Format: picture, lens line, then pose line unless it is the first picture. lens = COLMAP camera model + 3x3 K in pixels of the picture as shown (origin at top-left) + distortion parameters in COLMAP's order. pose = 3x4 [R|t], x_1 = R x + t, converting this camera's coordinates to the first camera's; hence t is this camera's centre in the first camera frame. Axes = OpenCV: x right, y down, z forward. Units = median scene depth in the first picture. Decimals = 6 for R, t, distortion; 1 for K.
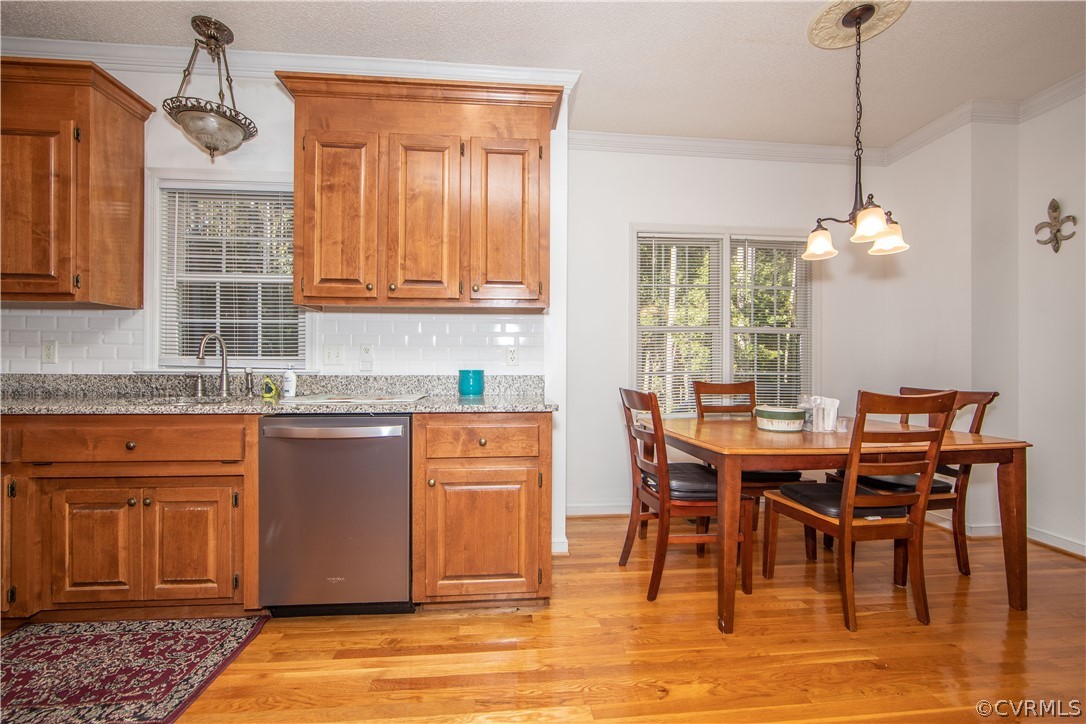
lens RADIAL K [[428.4, 0, 541.9], [0, 428.4, 366.1], [0, 0, 1]] dist [-0.009165, 0.000473]
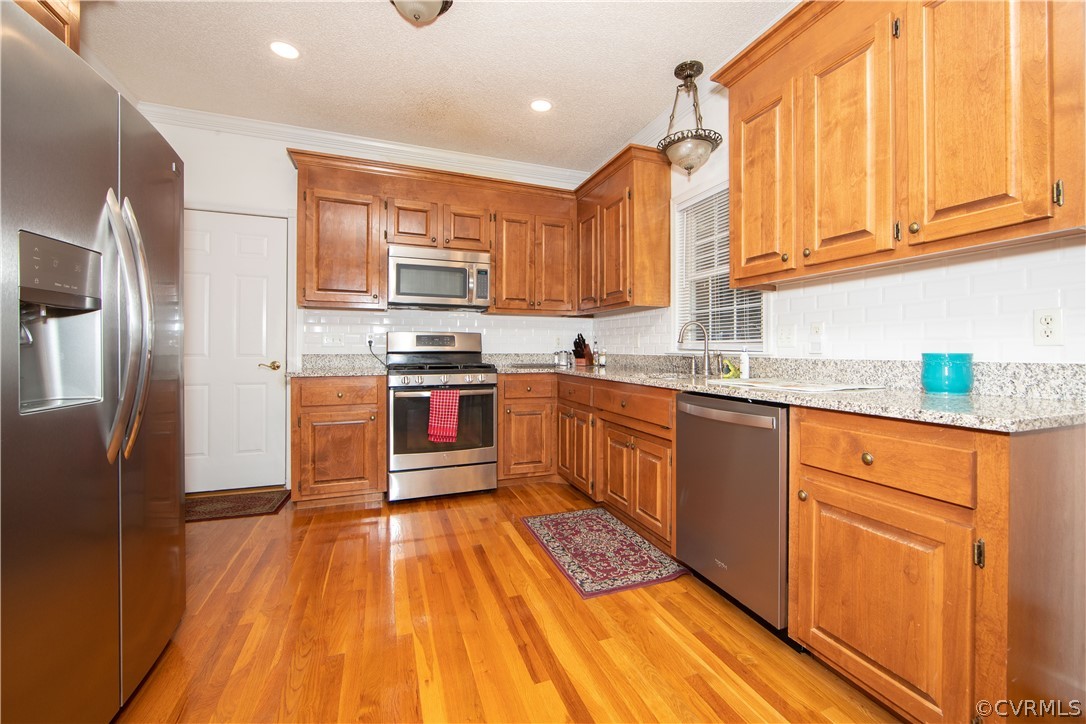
lens RADIAL K [[450.7, 0, 565.6], [0, 450.7, 349.0], [0, 0, 1]] dist [-0.012547, 0.000225]
pose [[0.297003, -0.005220, -0.954862, 0.347095], [-0.000787, 0.999983, -0.005712, 0.008203], [0.954876, 0.002448, 0.296994, 0.299888]]
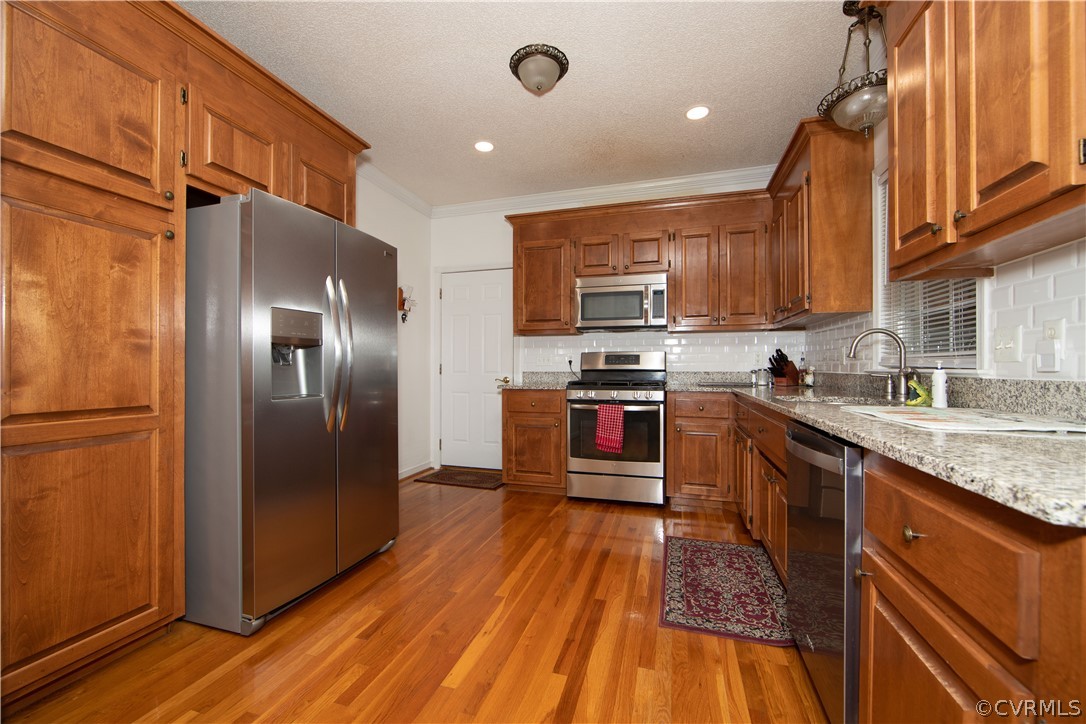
lens RADIAL K [[431.6, 0, 543.2], [0, 431.6, 369.2], [0, 0, 1]] dist [-0.010601, 0.000098]
pose [[-0.371511, -0.002308, -0.928426, 0.351067], [-0.001149, 0.999997, -0.002026, 0.010722], [0.928428, 0.000314, -0.371513, 0.723543]]
